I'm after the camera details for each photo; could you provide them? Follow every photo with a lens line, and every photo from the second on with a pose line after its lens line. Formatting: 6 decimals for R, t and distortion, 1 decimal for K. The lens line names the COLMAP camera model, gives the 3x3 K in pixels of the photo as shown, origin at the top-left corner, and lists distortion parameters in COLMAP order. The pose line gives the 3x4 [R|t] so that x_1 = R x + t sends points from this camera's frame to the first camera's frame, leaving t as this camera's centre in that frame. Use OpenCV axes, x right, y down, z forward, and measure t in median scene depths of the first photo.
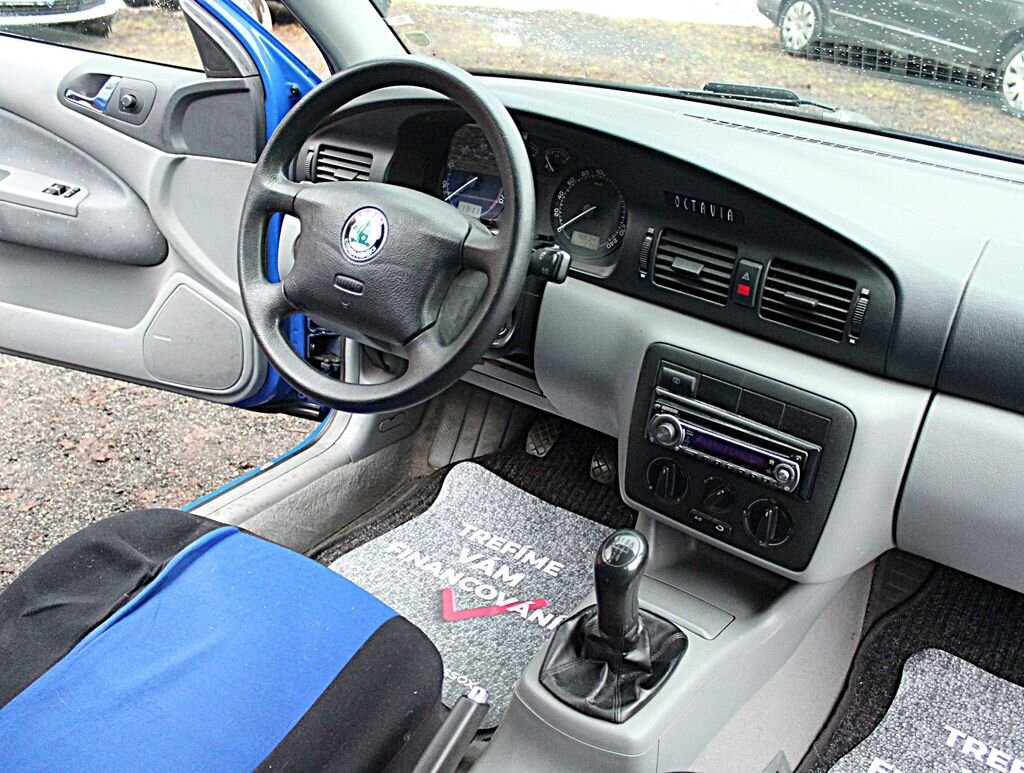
lens RADIAL K [[720.4, 0, 512.0], [0, 720.4, 386.5], [0, 0, 1]] dist [-0.061702, -0.000318]
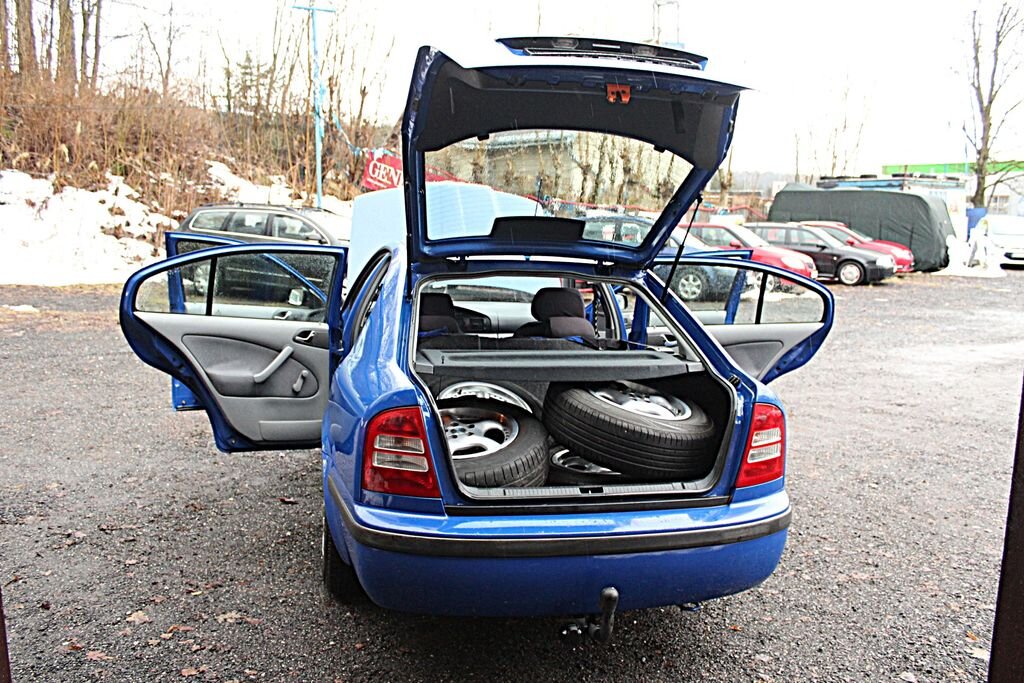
lens RADIAL K [[846.3, 0, 512.0], [0, 846.3, 341.5], [0, 0, 1]] dist [-0.155622, 0.152281]
pose [[0.738738, -0.202277, 0.642923, -3.801804], [0.346382, 0.932232, -0.104704, 0.823717], [-0.578174, 0.300046, 0.758740, -4.357204]]
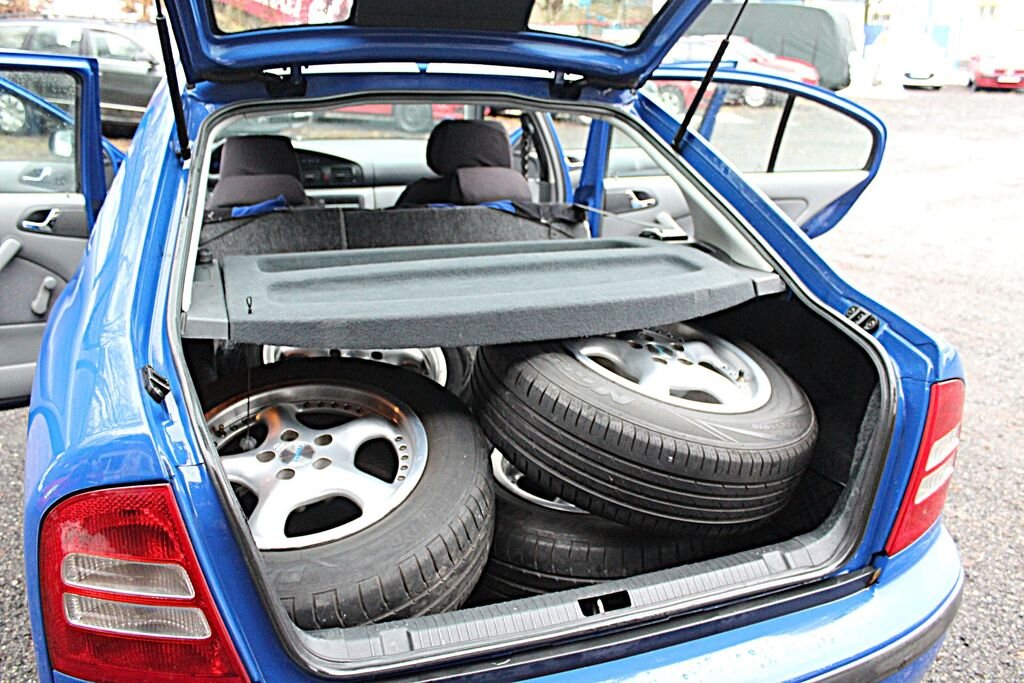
lens RADIAL K [[846.3, 0, 512.0], [0, 846.3, 341.5], [0, 0, 1]] dist [-0.155622, 0.152281]
pose [[0.636315, -0.363478, 0.680431, -2.497495], [0.377549, 0.915918, 0.136202, 0.454302], [-0.672726, 0.170228, 0.720043, -2.878081]]
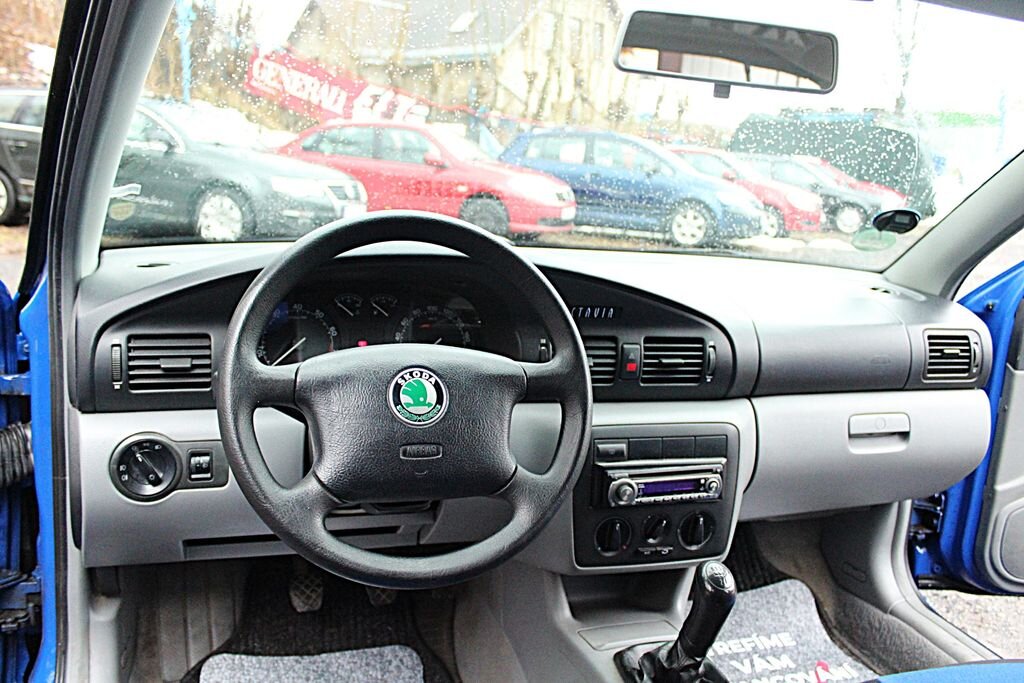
lens RADIAL K [[846.3, 0, 512.0], [0, 846.3, 341.5], [0, 0, 1]] dist [-0.155622, 0.152281]
pose [[0.655266, -0.241088, 0.715894, -0.850947], [0.340023, 0.940401, 0.005468, -0.247462], [-0.674546, 0.239837, 0.698188, 0.072135]]
